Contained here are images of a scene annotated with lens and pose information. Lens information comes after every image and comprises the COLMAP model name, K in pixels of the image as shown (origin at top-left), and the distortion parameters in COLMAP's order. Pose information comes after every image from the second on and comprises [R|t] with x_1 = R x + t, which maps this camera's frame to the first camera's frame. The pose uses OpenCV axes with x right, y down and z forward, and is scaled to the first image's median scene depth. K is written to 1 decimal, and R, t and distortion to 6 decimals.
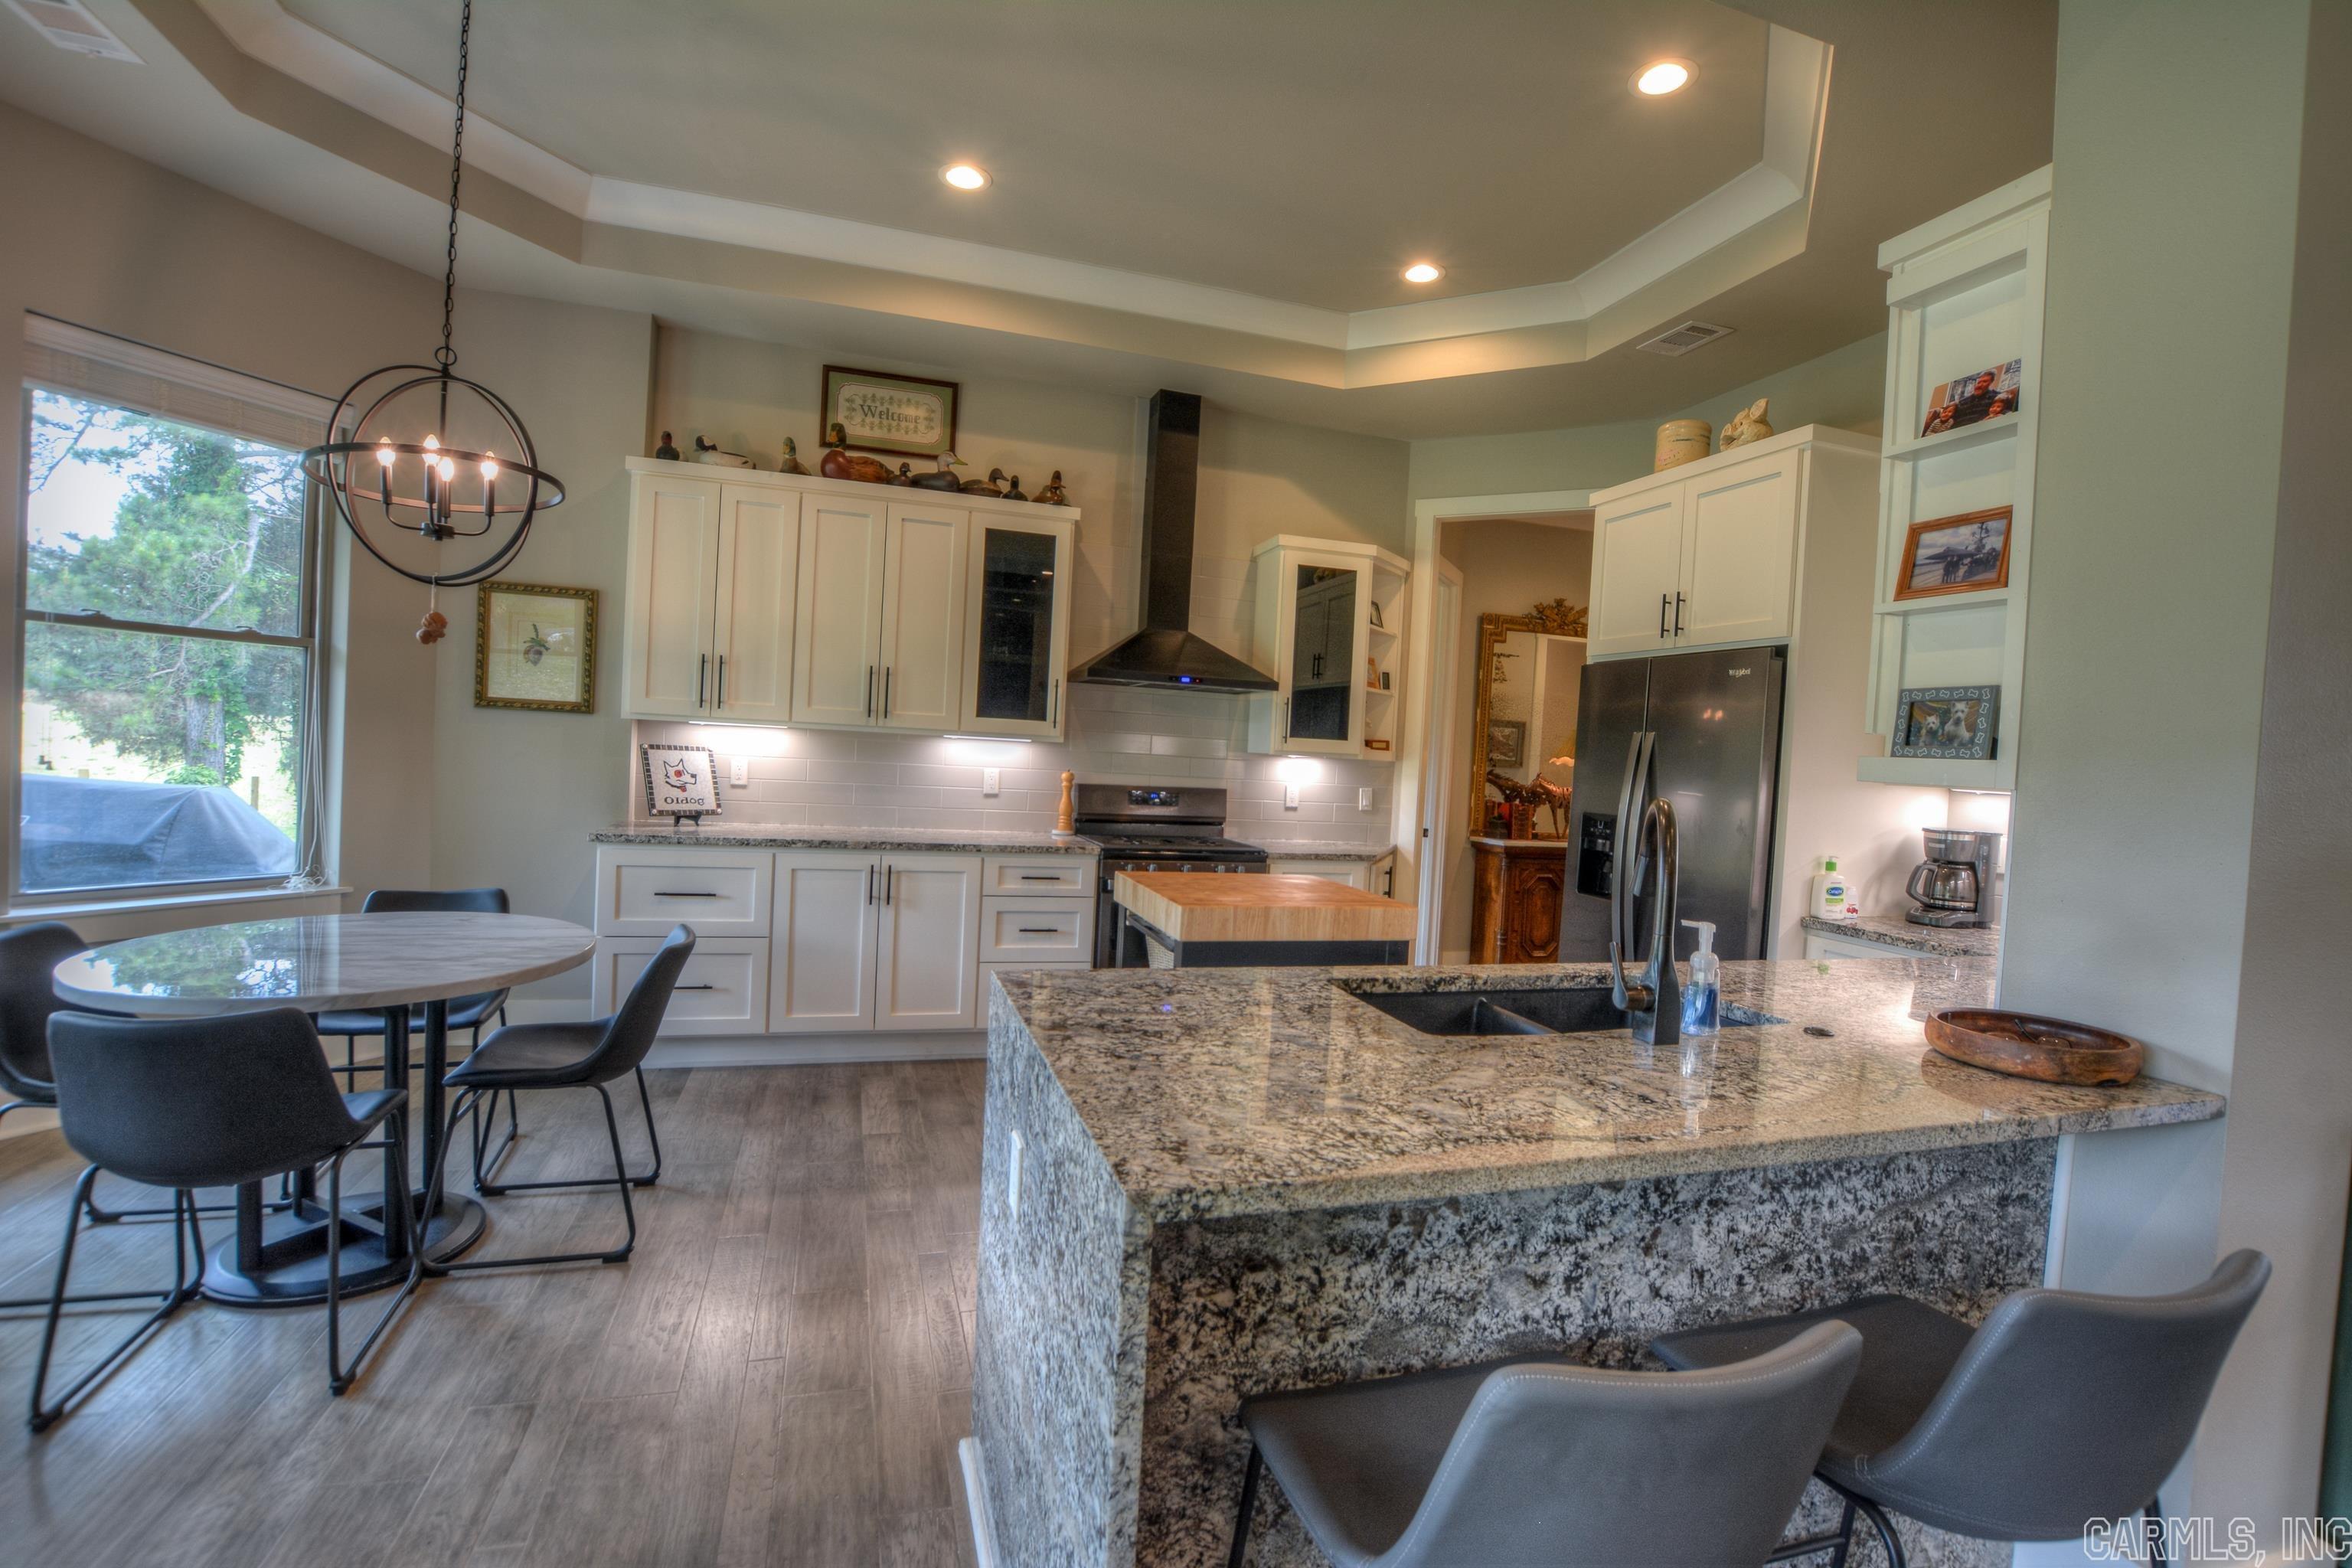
lens RADIAL K [[1034.0, 0, 1169.1], [0, 1034.0, 778.6], [0, 0, 1]] dist [-0.035576, 0.004733]
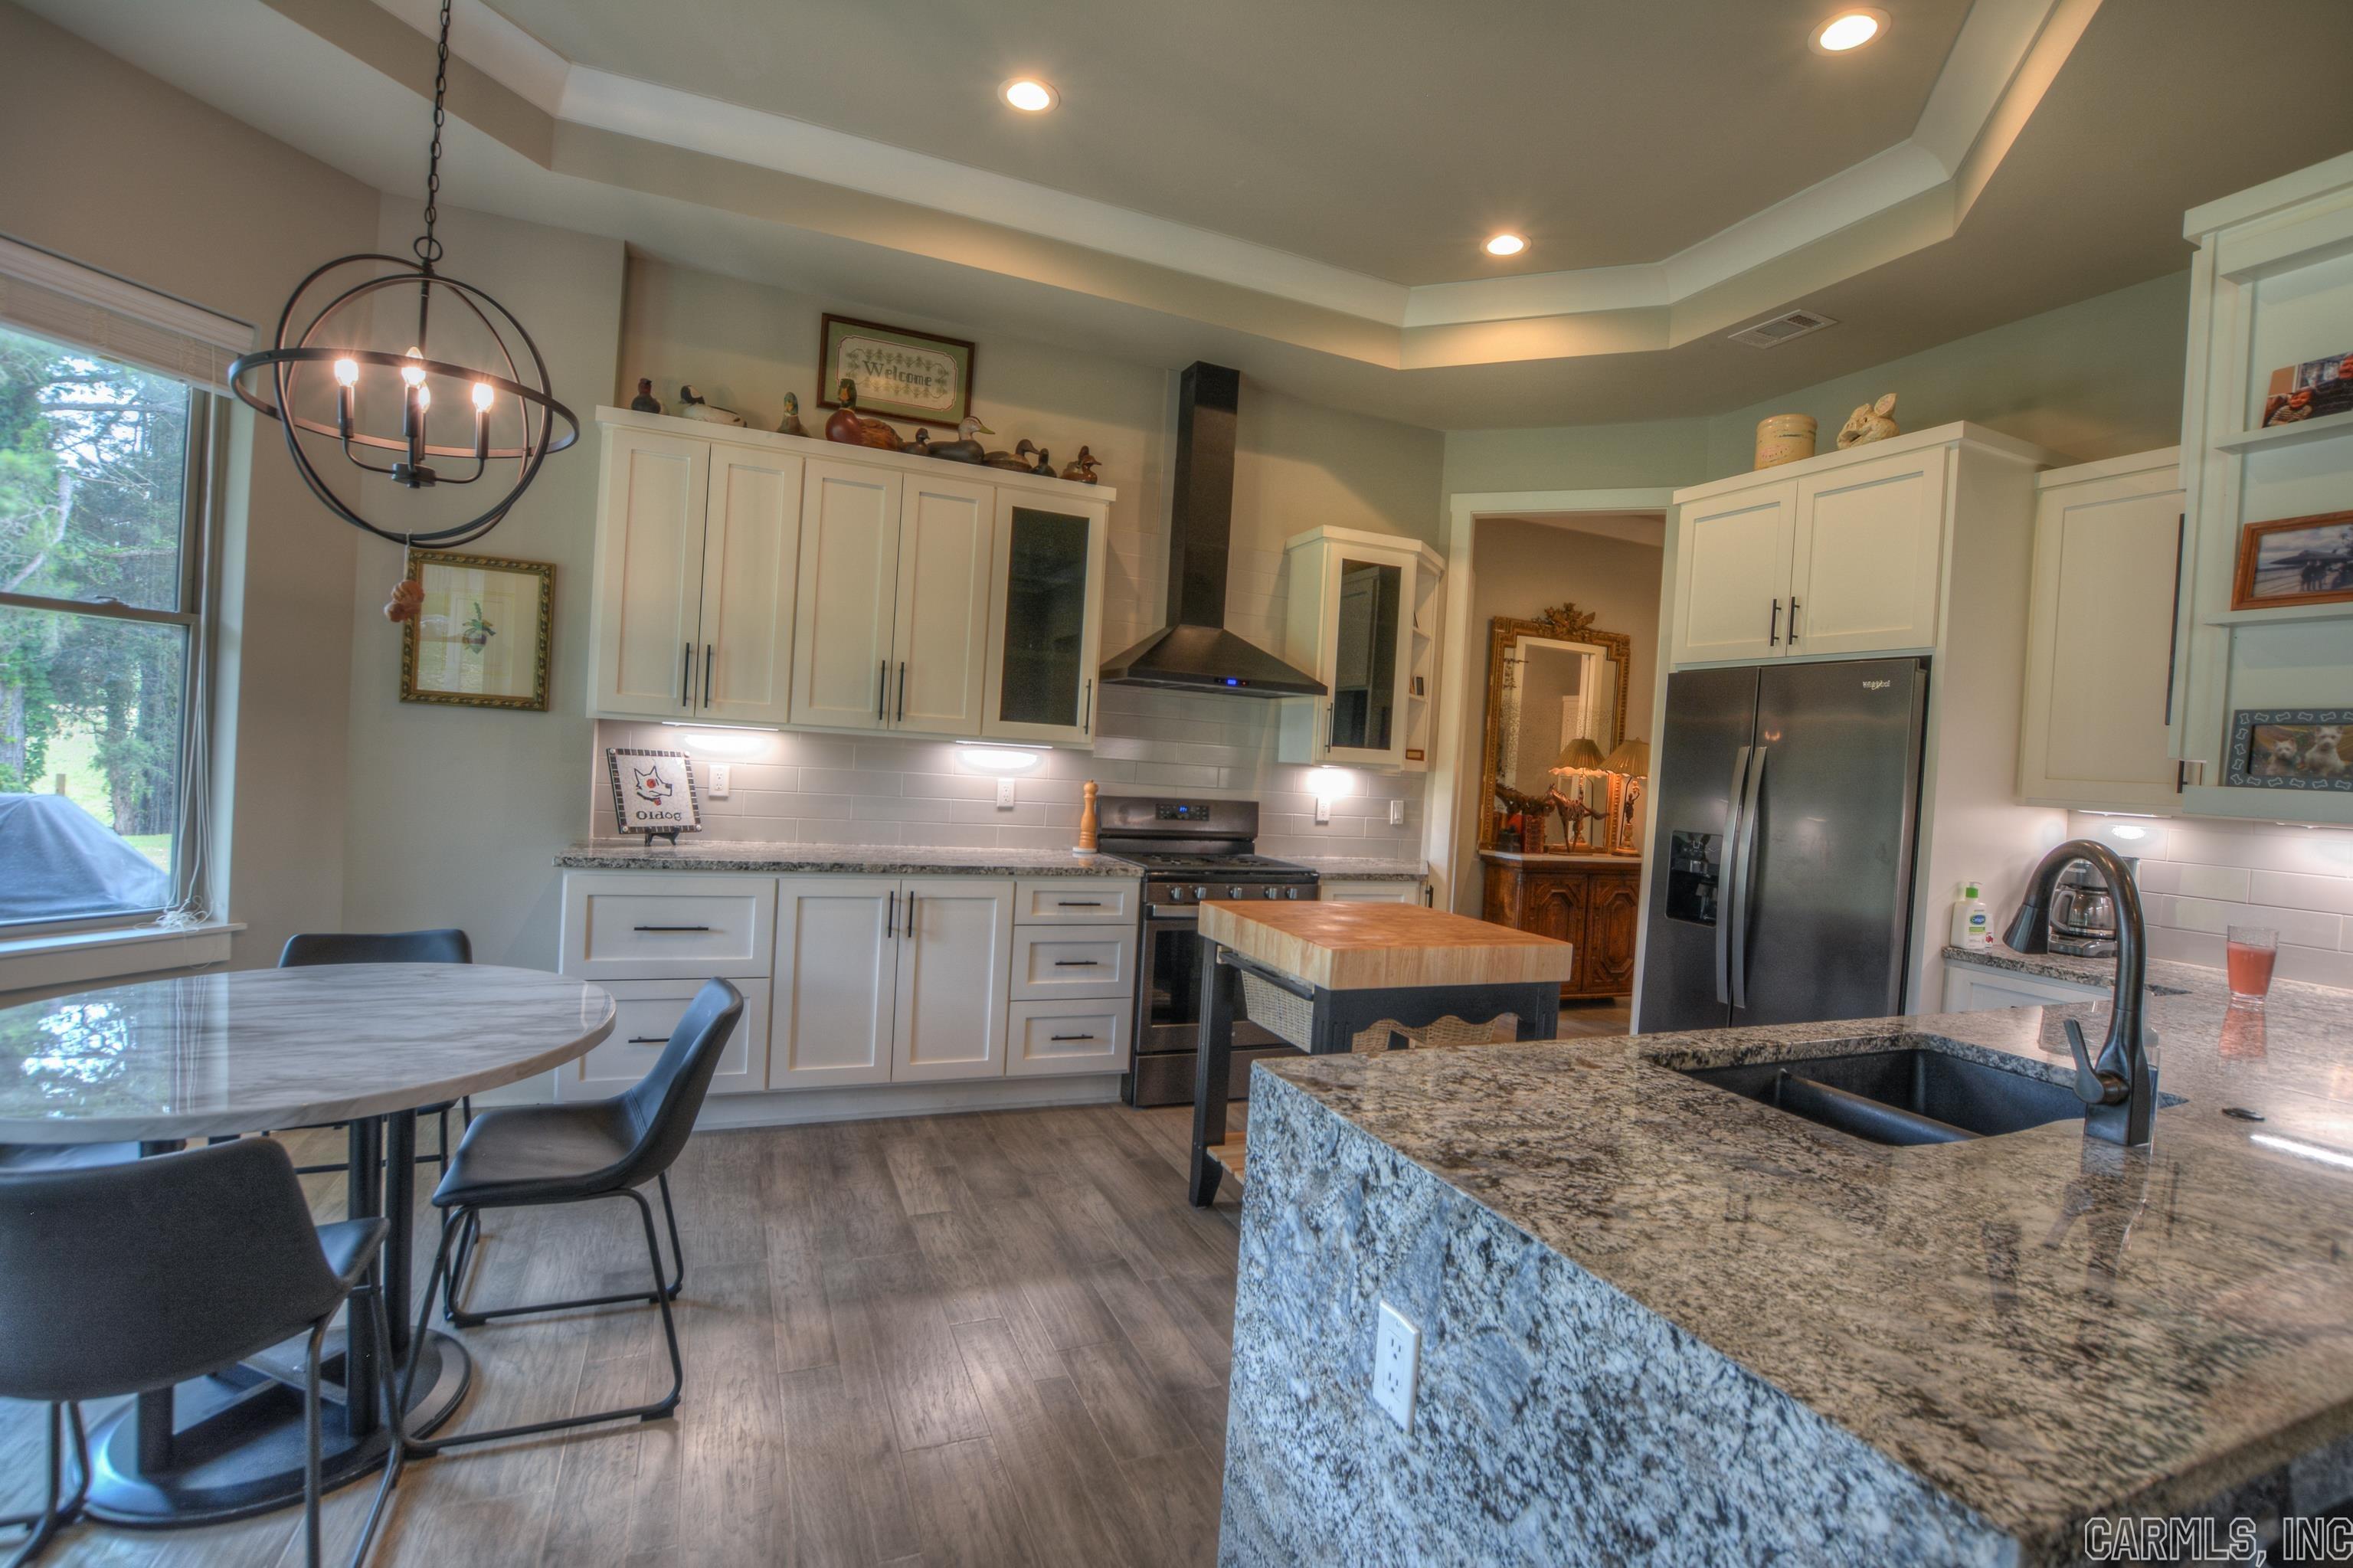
lens RADIAL K [[1046.5, 0, 1171.4], [0, 1046.5, 777.7], [0, 0, 1]] dist [-0.039327, 0.007250]
pose [[0.994708, 0.006191, 0.102553, -0.145073], [-0.005963, 0.999979, -0.002533, -0.010490], [-0.102566, 0.001908, 0.994724, 0.108378]]
